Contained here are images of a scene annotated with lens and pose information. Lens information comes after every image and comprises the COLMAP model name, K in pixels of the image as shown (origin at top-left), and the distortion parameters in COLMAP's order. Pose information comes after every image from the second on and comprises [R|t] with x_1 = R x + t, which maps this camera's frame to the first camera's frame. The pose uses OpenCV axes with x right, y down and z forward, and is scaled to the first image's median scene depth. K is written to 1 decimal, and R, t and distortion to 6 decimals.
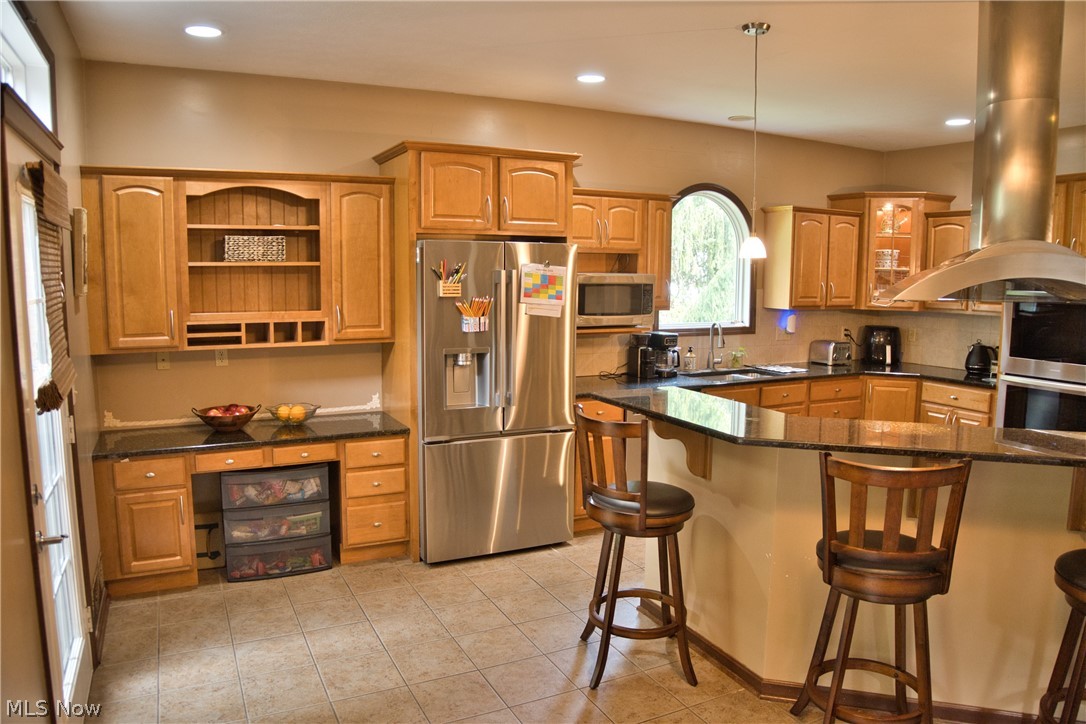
lens RADIAL K [[761.4, 0, 540.7], [0, 761.4, 363.7], [0, 0, 1]] dist [-0.136056, 0.054965]
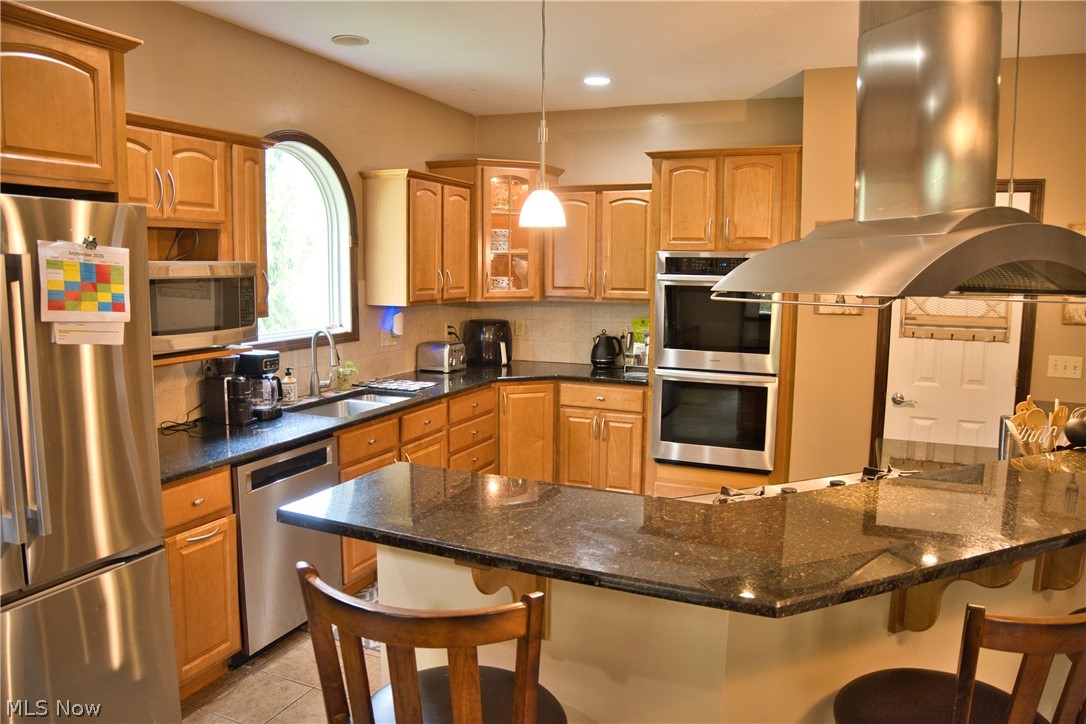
lens RADIAL K [[761.4, 0, 547.0], [0, 761.4, 356.6], [0, 0, 1]] dist [-0.136056, 0.054965]
pose [[0.764408, -0.079653, 0.639793, -0.056011], [0.077487, 0.996496, 0.031483, -0.035249], [-0.640059, 0.025510, 0.767902, 0.326540]]
